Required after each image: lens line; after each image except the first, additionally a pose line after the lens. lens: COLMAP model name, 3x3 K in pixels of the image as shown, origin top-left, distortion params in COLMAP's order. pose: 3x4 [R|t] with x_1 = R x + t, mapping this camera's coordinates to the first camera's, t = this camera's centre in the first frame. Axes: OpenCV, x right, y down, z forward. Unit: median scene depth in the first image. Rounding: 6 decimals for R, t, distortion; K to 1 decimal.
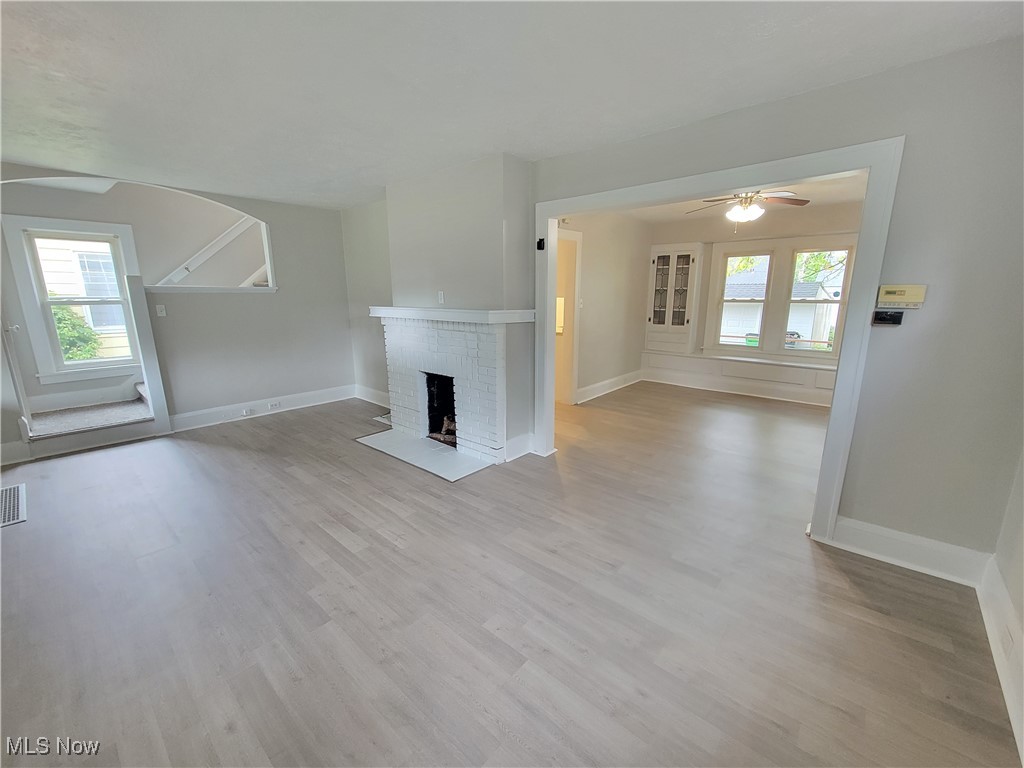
lens RADIAL K [[407.8, 0, 516.0], [0, 407.8, 379.5], [0, 0, 1]] dist [0.001000, 0.000116]
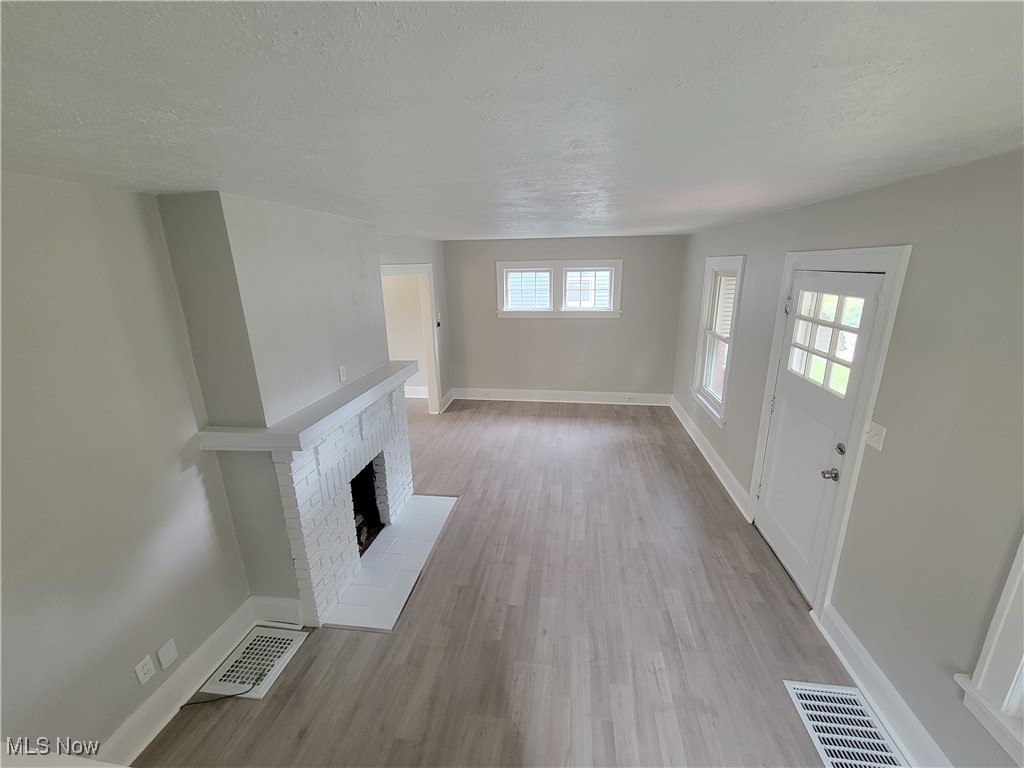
lens RADIAL K [[407.8, 0, 516.0], [0, 407.8, 379.5], [0, 0, 1]] dist [0.001000, 0.000116]
pose [[-0.531833, -0.214879, 0.819134, -1.301480], [0.196884, 0.909394, 0.366386, -0.535060], [-0.823644, 0.356131, -0.441340, 1.414687]]
